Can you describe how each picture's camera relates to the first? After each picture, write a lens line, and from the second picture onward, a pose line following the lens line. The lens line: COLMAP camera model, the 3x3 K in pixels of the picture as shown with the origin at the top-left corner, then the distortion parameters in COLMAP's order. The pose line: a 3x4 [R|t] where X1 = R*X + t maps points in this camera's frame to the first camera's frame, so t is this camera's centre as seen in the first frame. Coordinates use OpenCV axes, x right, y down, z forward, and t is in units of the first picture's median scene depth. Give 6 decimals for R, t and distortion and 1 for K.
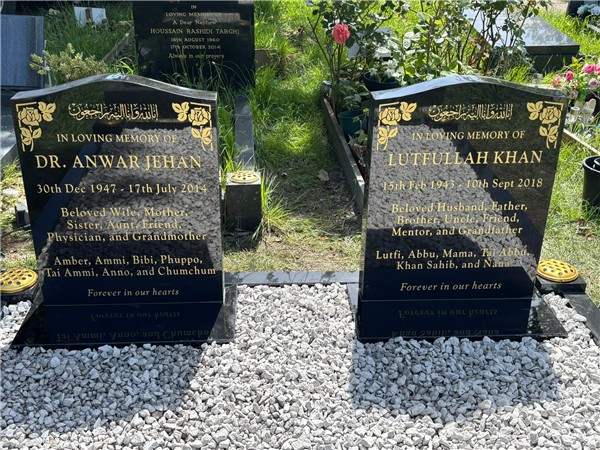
lens RADIAL K [[771.8, 0, 300.0], [0, 771.8, 225.0], [0, 0, 1]] dist [0.119642, -0.080794]
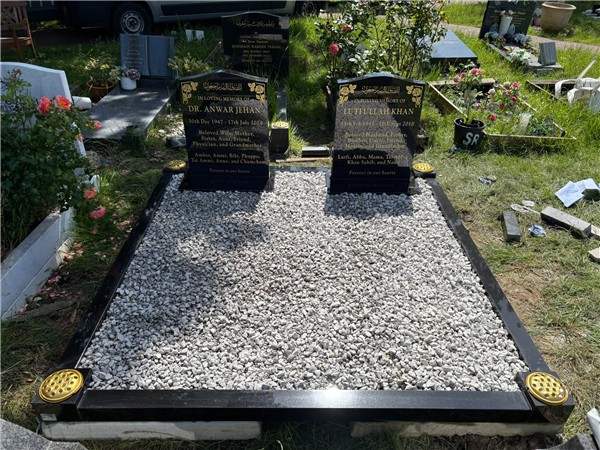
lens RADIAL K [[471.5, 0, 300.0], [0, 471.5, 225.0], [0, 0, 1]] dist [0.093295, -0.008167]
pose [[0.999016, 0.028050, -0.034366, 0.042581], [-0.023863, 0.992881, 0.116691, 0.079898], [0.037394, -0.115756, 0.992573, -0.382311]]
